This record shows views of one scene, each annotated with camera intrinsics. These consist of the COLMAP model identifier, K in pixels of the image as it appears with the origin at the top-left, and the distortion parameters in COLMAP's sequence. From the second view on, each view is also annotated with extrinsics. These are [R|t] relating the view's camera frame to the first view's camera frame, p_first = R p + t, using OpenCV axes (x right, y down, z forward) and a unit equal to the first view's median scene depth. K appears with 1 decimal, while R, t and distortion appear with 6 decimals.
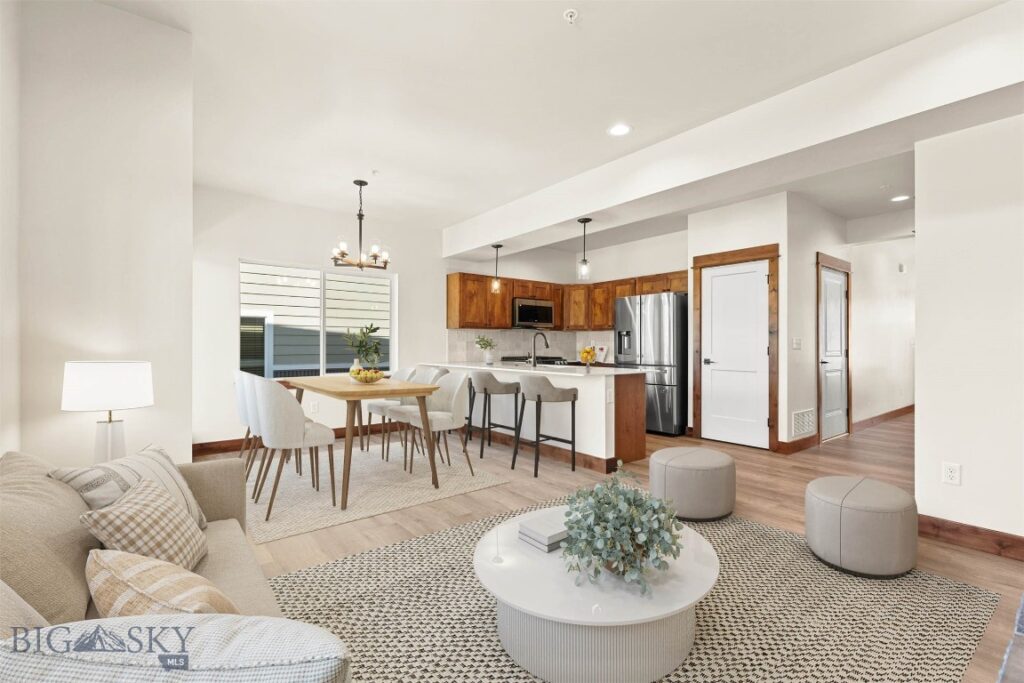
lens RADIAL K [[455.4, 0, 513.1], [0, 455.4, 344.0], [0, 0, 1]] dist [0.007455, 0.000237]
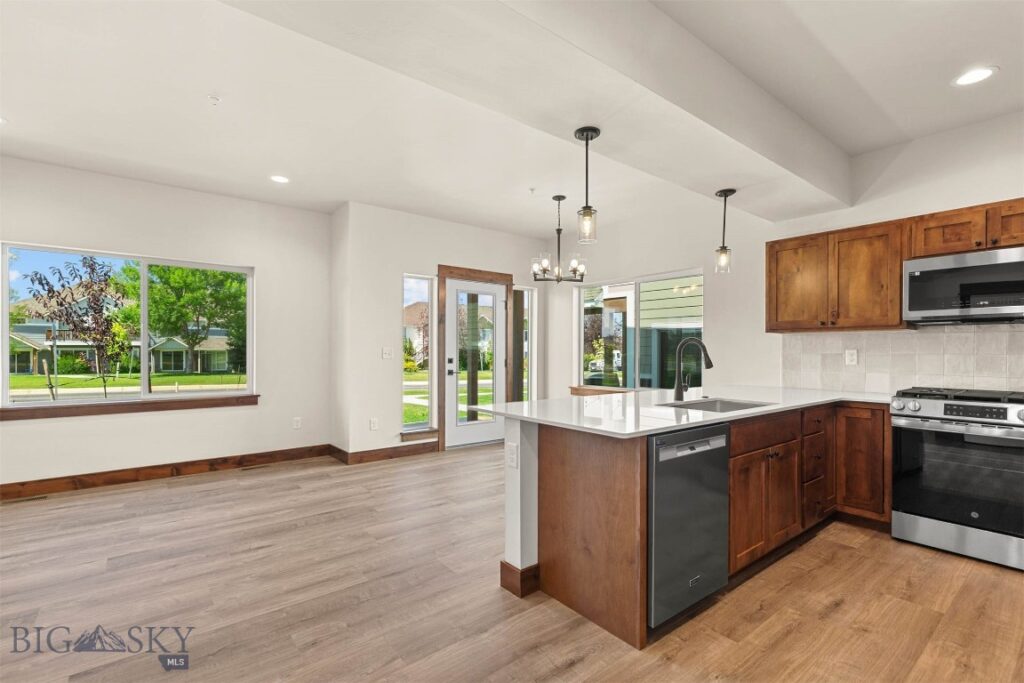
lens RADIAL K [[464.5, 0, 510.5], [0, 464.5, 347.2], [0, 0, 1]] dist [0.004841, 0.000636]
pose [[0.006826, -0.008241, -0.999943, 0.509390], [0.000625, 0.999966, -0.008237, -0.009435], [0.999977, -0.000569, 0.006831, 0.642452]]
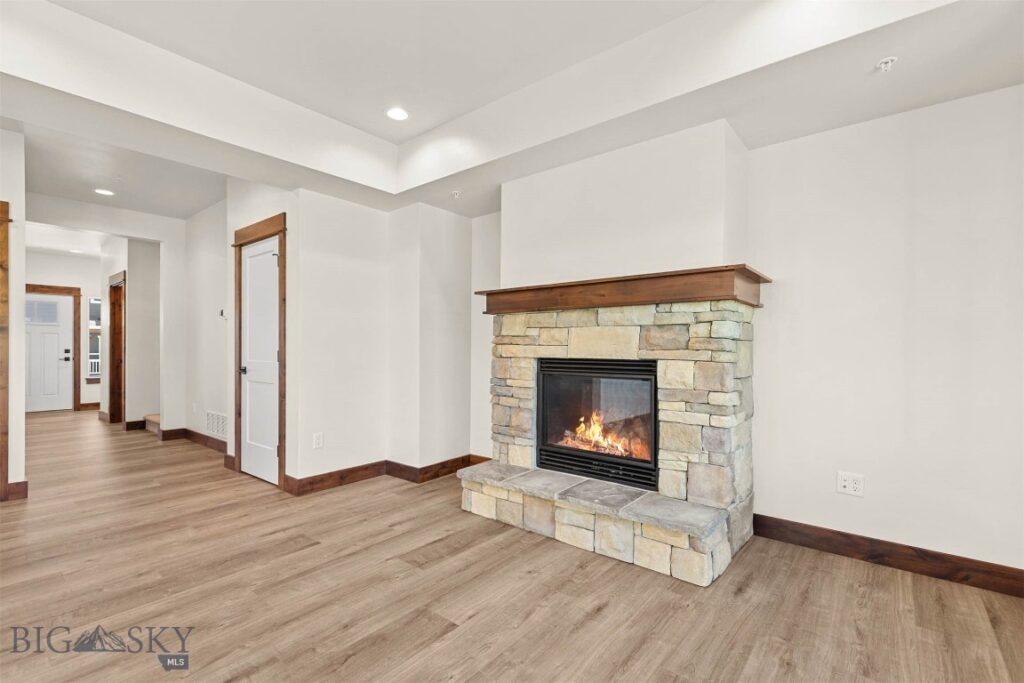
lens RADIAL K [[464.5, 0, 510.5], [0, 464.5, 347.2], [0, 0, 1]] dist [0.004841, 0.000636]
pose [[-0.217023, -0.001597, 0.976165, -0.224087], [-0.002894, 0.999995, 0.000993, -0.000400], [-0.976162, -0.002609, -0.217027, 0.309398]]
